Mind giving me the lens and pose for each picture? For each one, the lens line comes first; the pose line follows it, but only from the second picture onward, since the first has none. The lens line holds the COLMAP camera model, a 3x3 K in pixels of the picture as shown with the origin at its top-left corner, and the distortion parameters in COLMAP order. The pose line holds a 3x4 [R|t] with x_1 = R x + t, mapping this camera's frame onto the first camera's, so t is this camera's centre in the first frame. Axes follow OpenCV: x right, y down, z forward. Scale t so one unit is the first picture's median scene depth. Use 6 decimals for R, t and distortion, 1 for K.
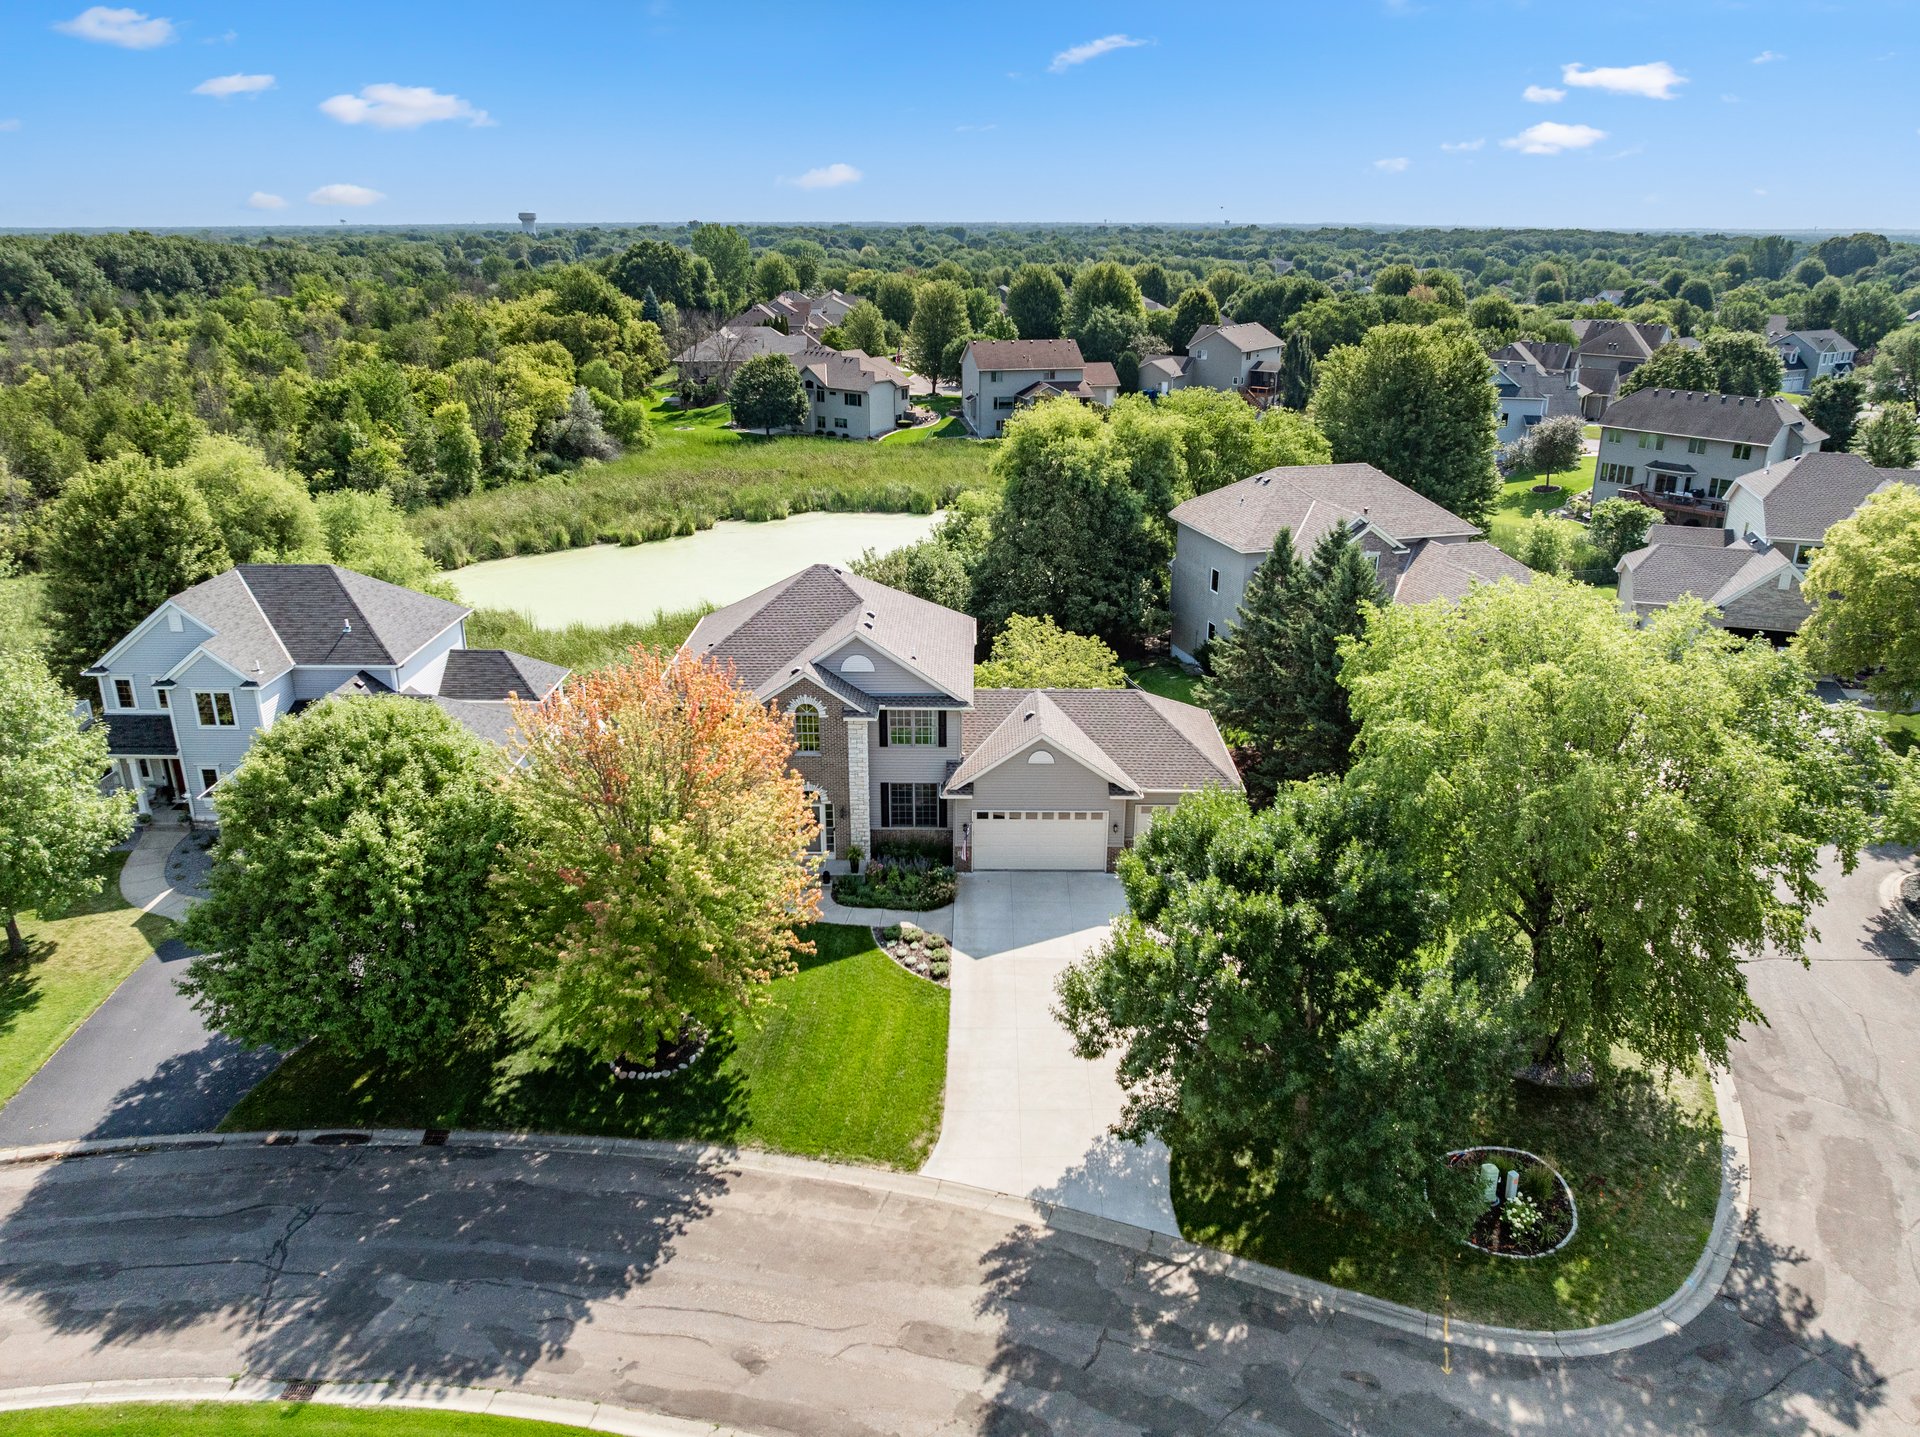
lens RADIAL K [[1351.3, 0, 965.3], [0, 1351.3, 726.6], [0, 0, 1]] dist [-0.038881, 0.008373]
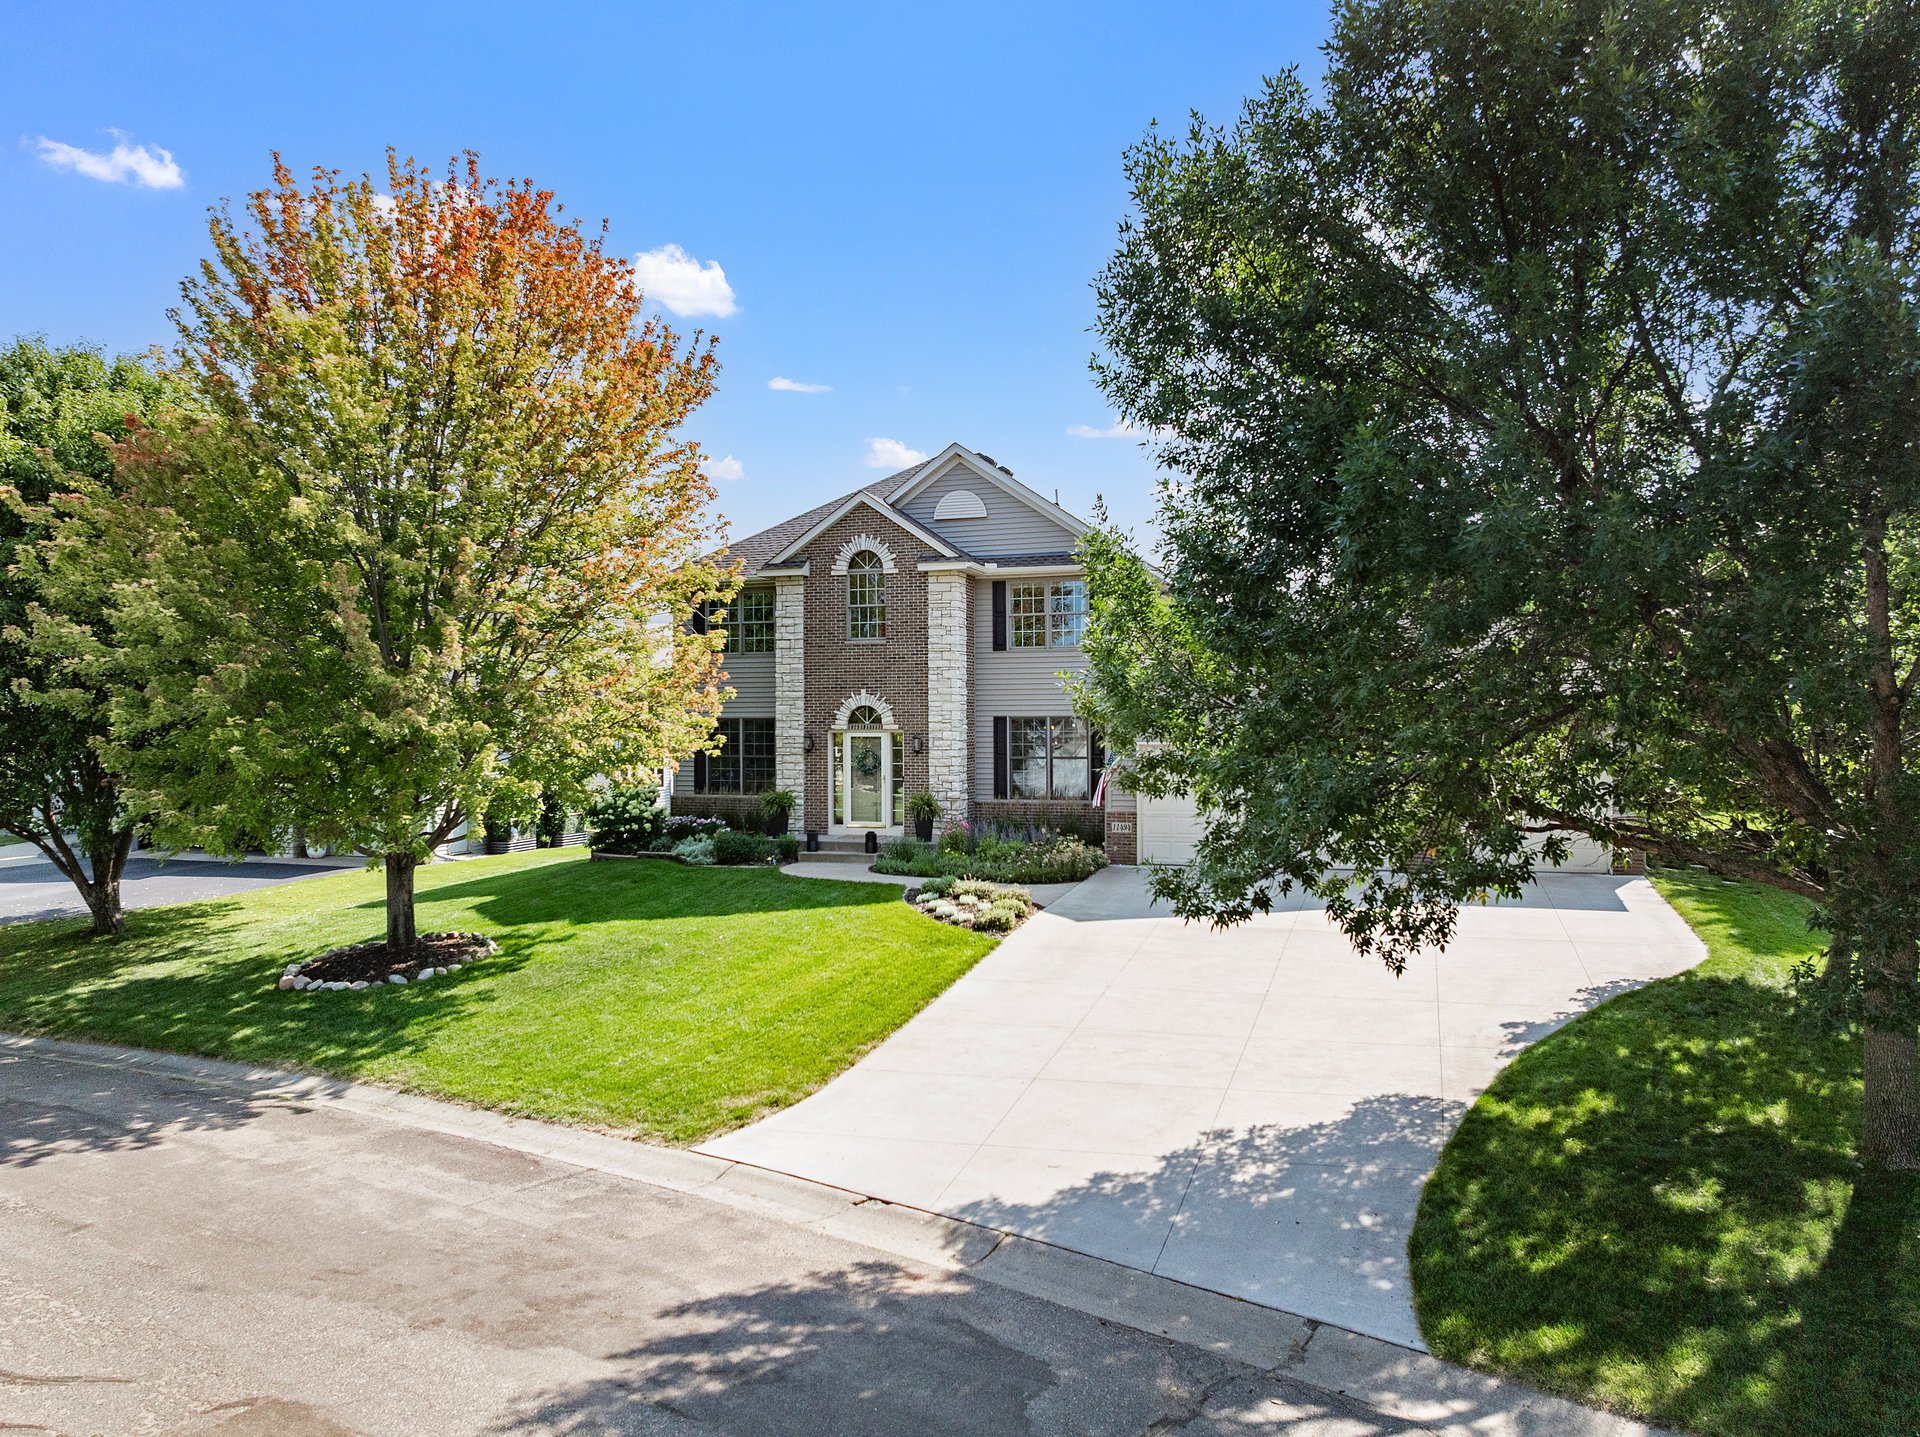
lens RADIAL K [[1351.3, 0, 960.4], [0, 1351.3, 719.6], [0, 0, 1]] dist [-0.038881, 0.008373]
pose [[0.951581, -0.007101, -0.307315, 0.105955], [-0.102340, 0.935384, -0.338503, 0.247312], [0.289861, 0.353563, 0.889367, 0.480633]]
